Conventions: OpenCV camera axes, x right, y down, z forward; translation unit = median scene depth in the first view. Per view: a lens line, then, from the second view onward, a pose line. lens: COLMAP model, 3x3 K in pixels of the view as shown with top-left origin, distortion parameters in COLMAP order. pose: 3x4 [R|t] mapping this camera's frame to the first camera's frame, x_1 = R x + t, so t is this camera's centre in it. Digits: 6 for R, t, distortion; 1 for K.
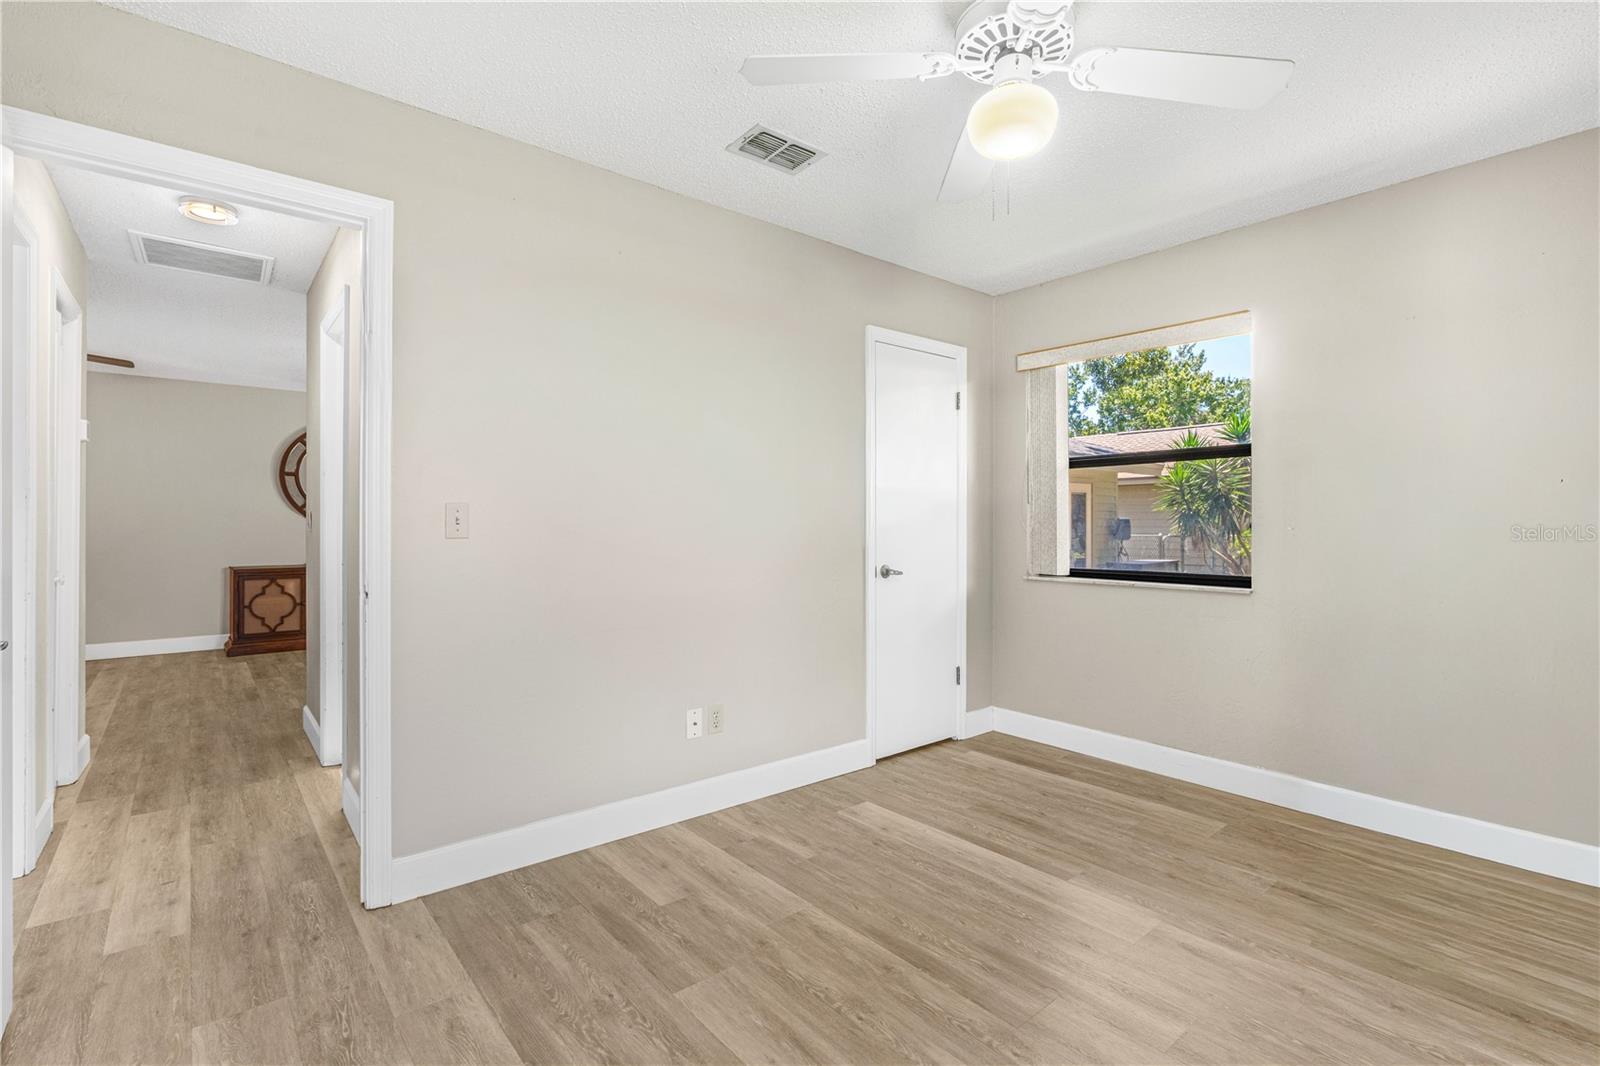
lens RADIAL K [[724.9, 0, 806.9], [0, 724.9, 538.5], [0, 0, 1]] dist [-0.010294, 0.005604]
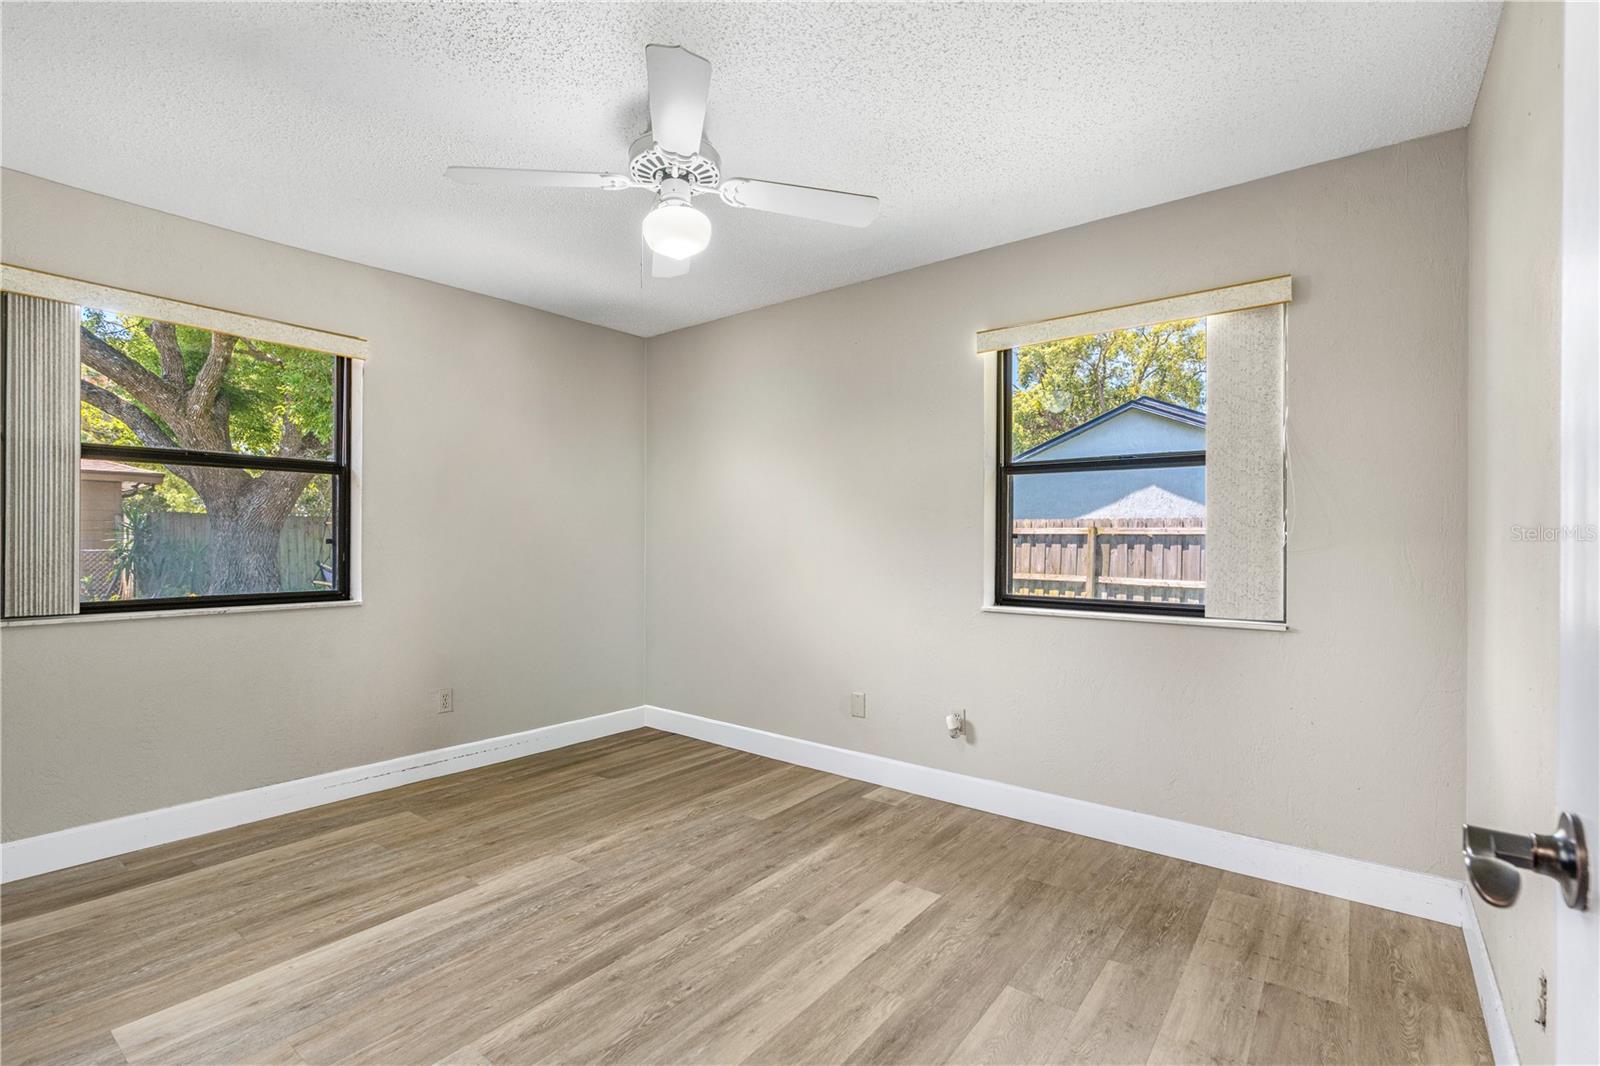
lens RADIAL K [[724.9, 0, 807.3], [0, 724.9, 530.3], [0, 0, 1]] dist [-0.010294, 0.005604]
pose [[-0.217746, 0.014278, 0.975901, -0.654770], [0.011186, 0.999864, -0.012132, -0.016613], [-0.975941, 0.008274, -0.217876, 0.651209]]
